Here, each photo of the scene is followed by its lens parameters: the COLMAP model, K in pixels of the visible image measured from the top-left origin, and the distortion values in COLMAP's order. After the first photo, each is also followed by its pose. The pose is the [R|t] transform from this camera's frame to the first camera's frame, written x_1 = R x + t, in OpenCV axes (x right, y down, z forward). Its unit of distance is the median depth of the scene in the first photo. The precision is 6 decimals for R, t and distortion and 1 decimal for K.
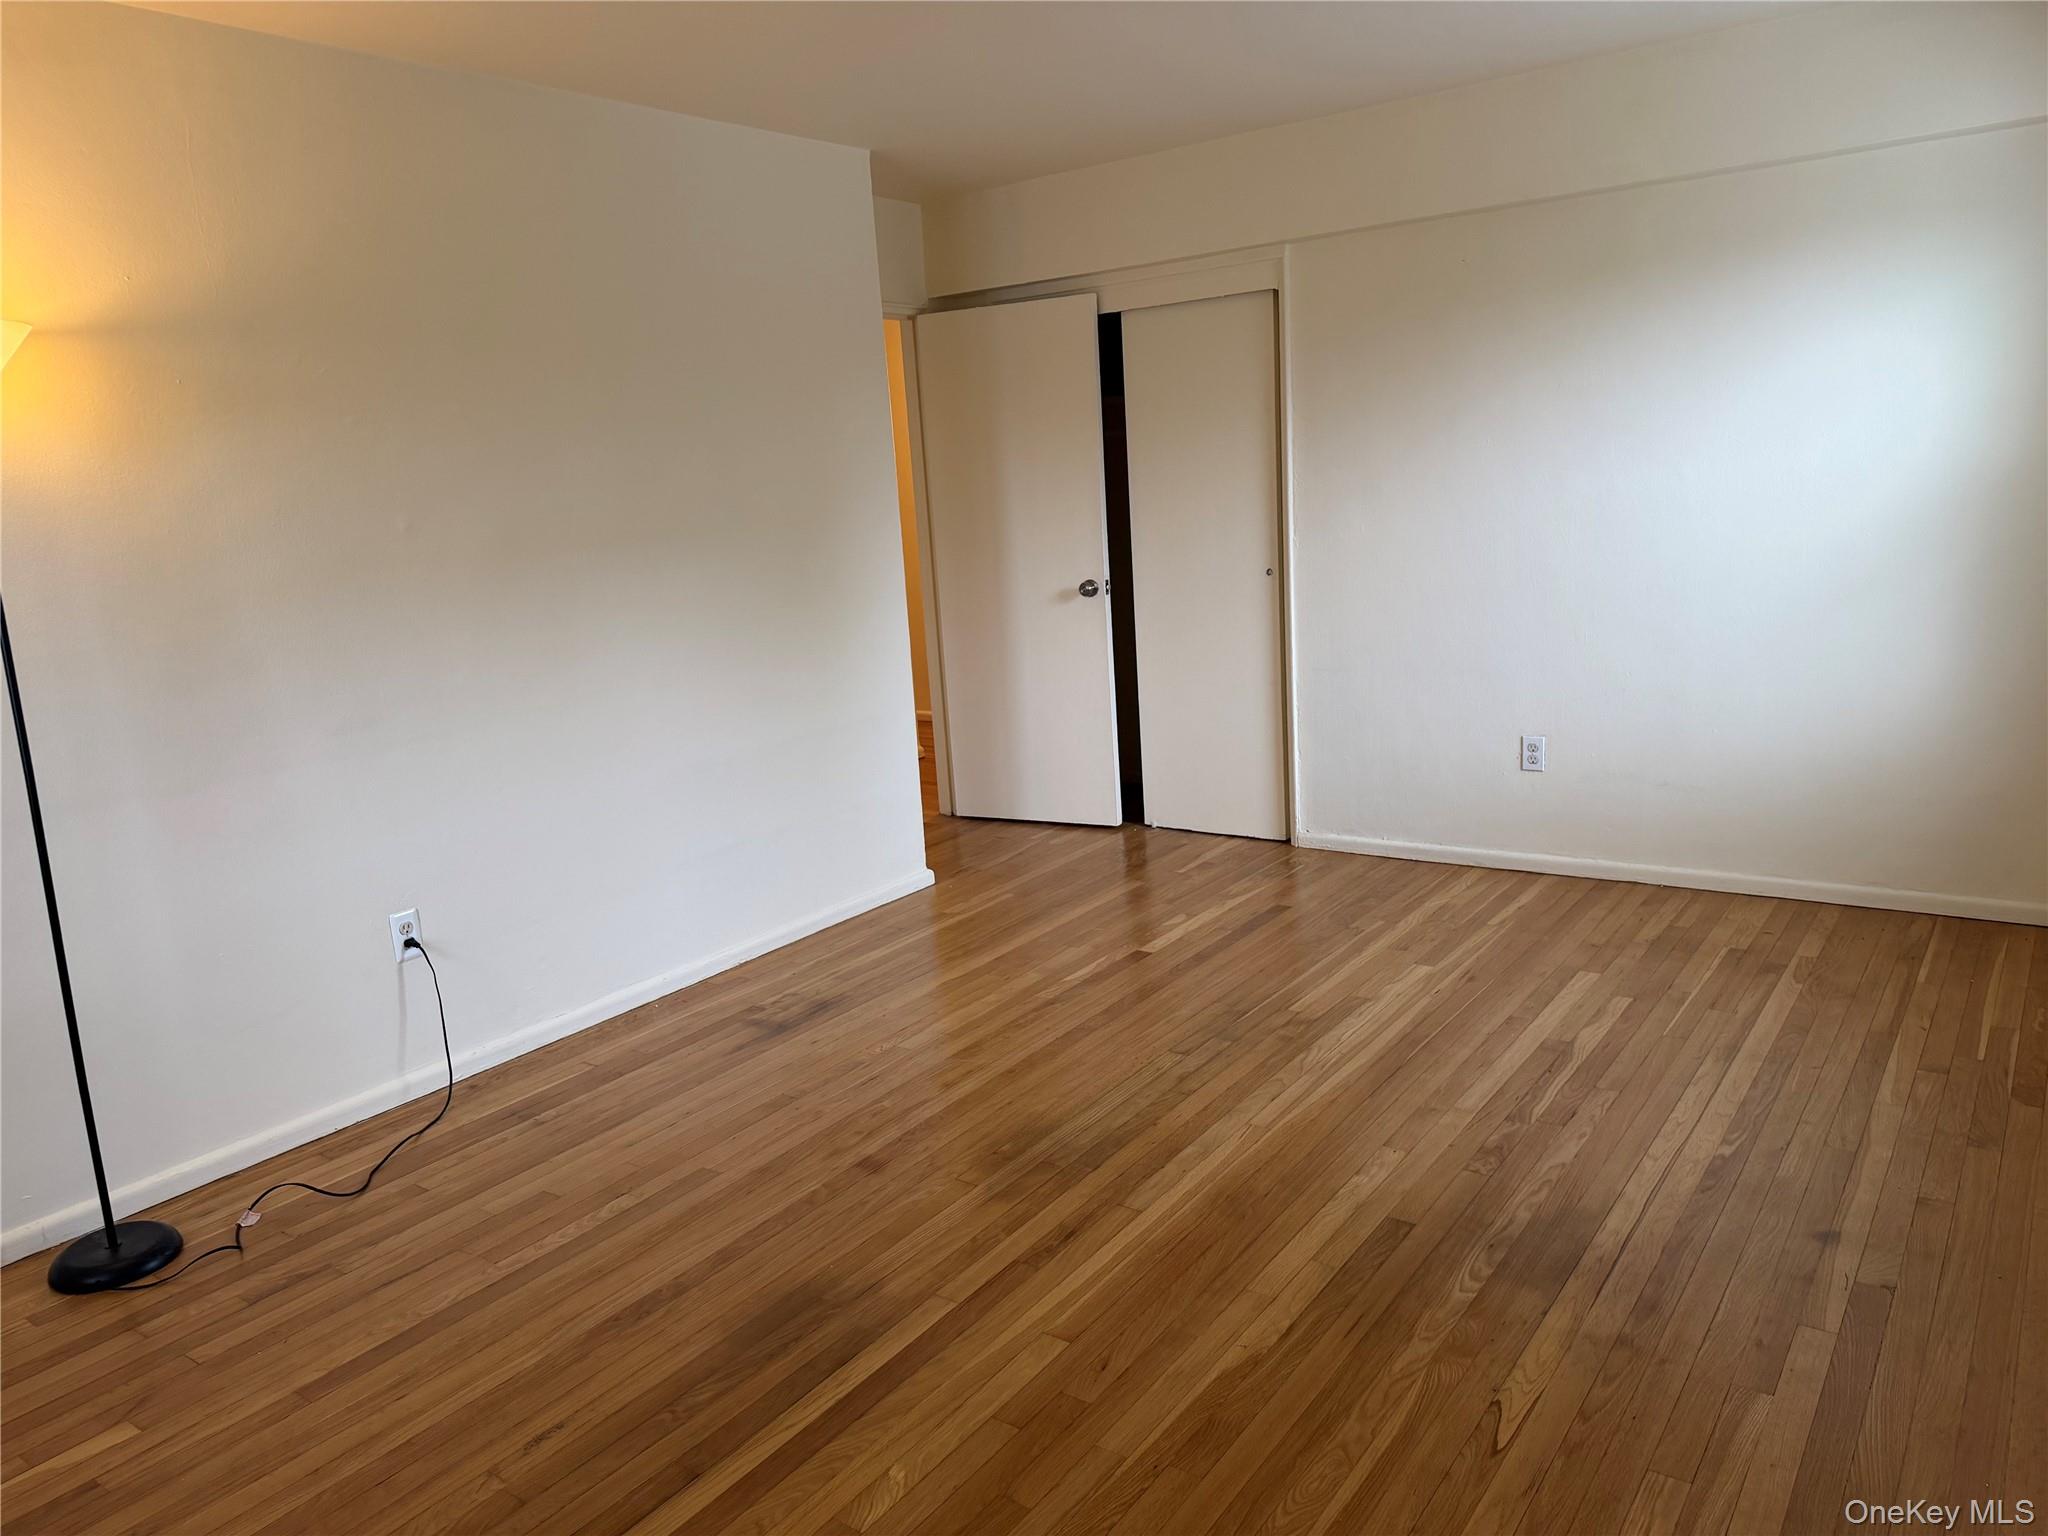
lens RADIAL K [[1445.6, 0, 1024.0], [0, 1445.6, 768.0], [0, 0, 1]] dist [0.049100, -0.068071]
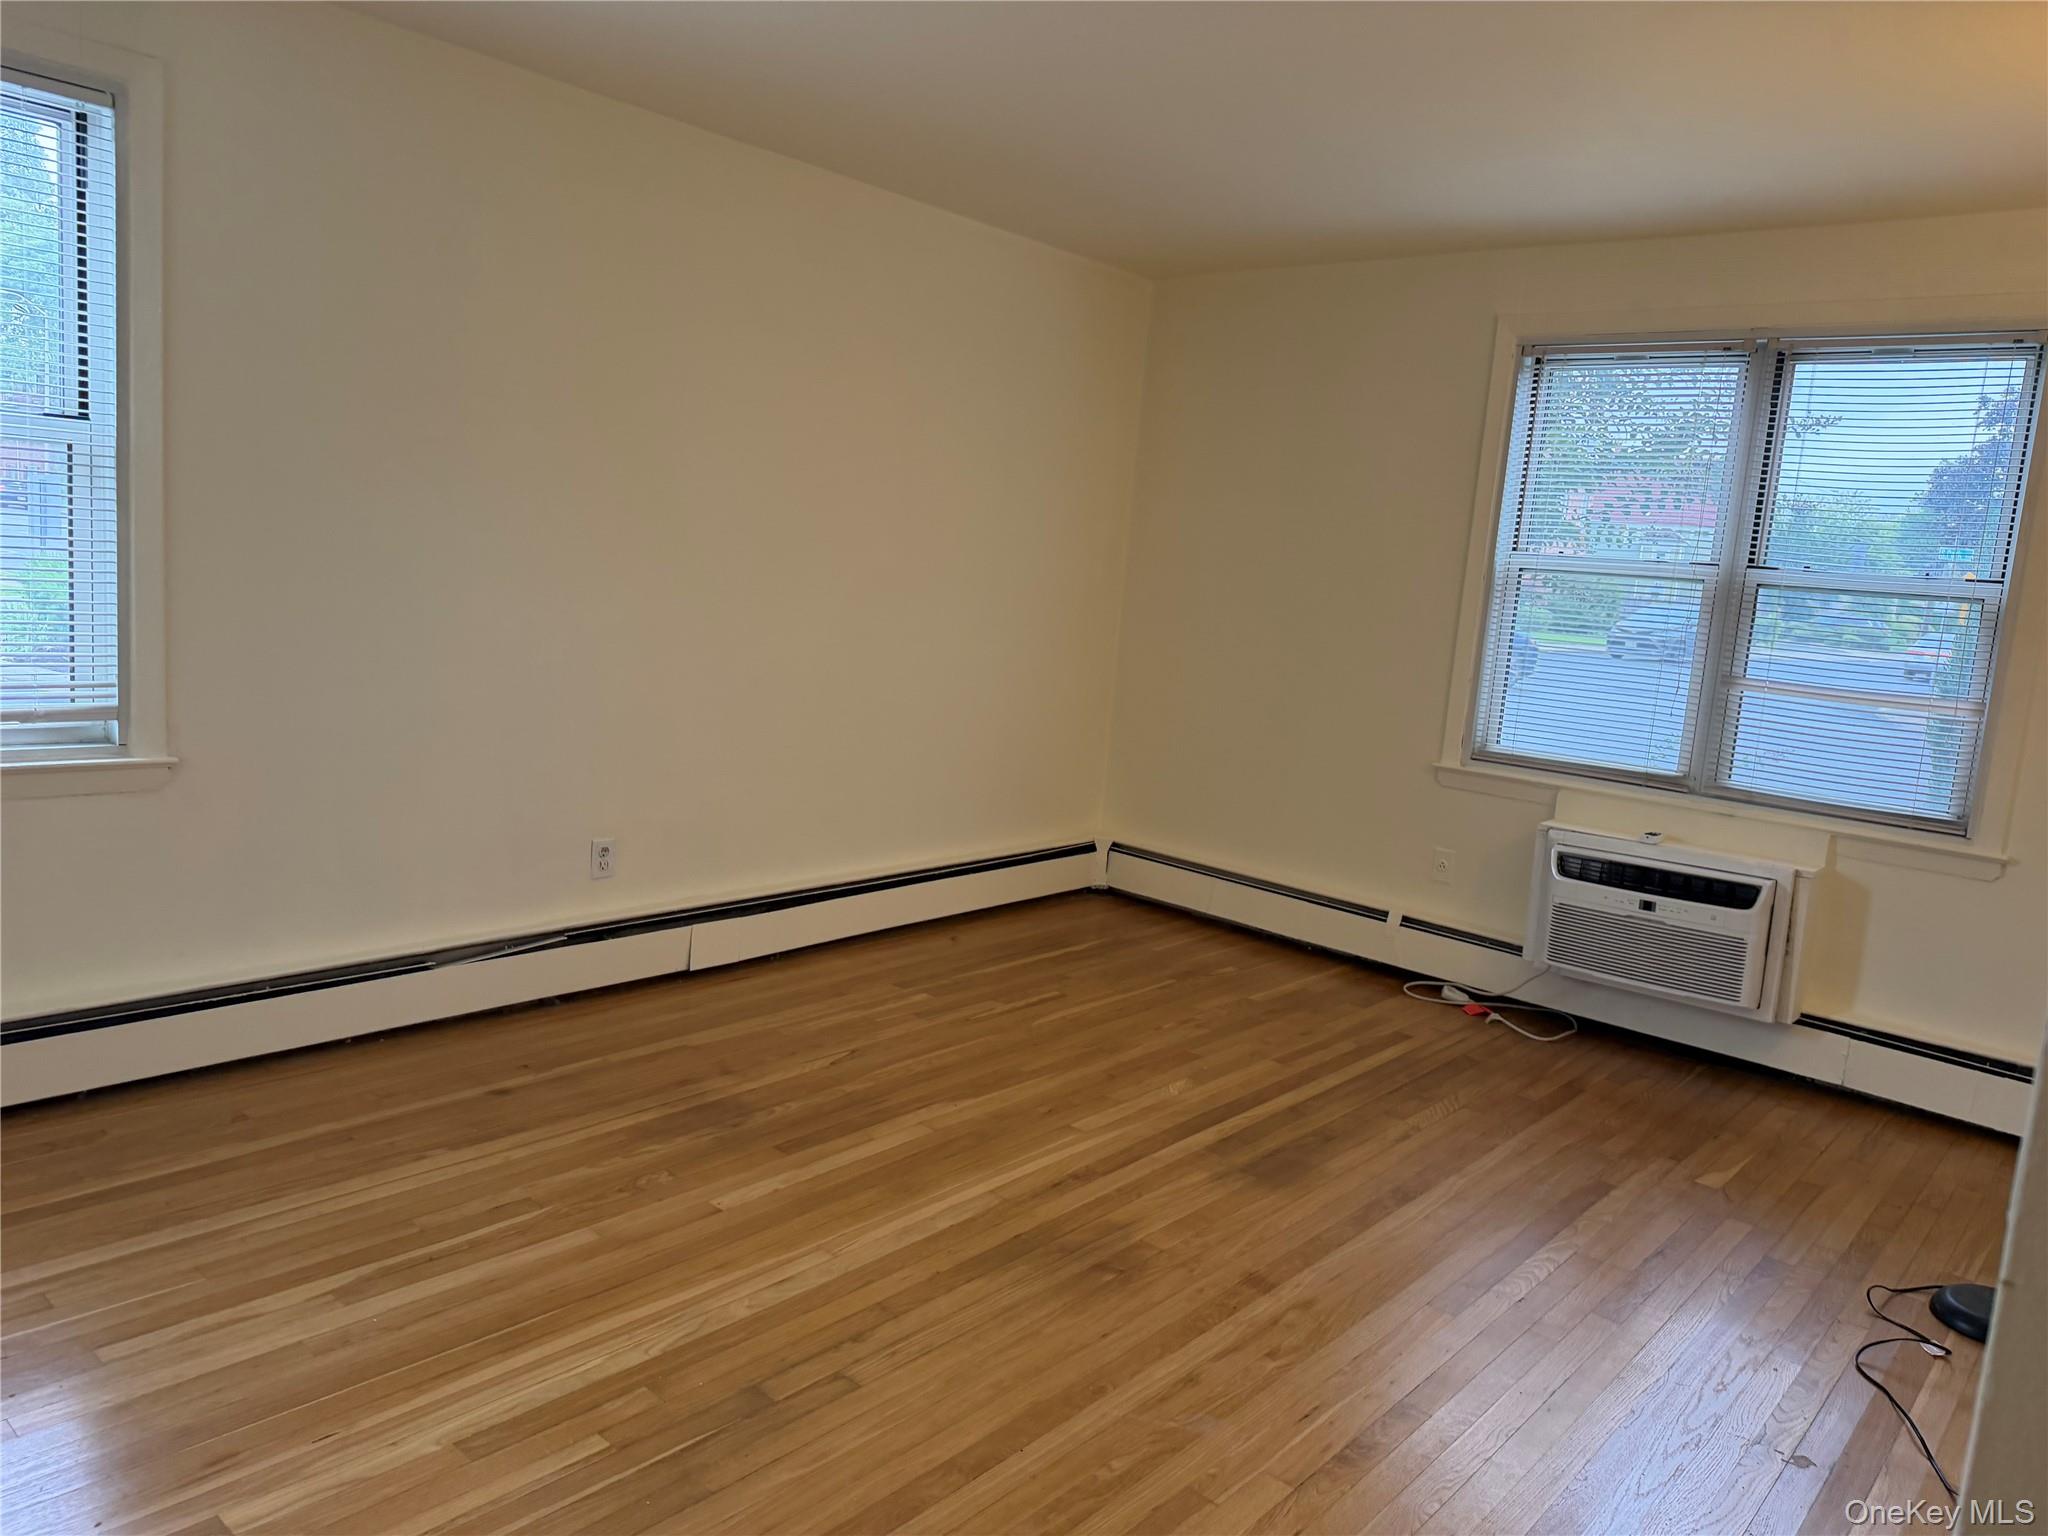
lens RADIAL K [[1445.6, 0, 1024.0], [0, 1445.6, 768.0], [0, 0, 1]] dist [0.049100, -0.068071]
pose [[-0.996568, -0.028069, 0.077879, -0.023105], [-0.000209, 0.941613, 0.336697, -0.380434], [-0.082783, 0.335525, -0.938387, 1.971619]]
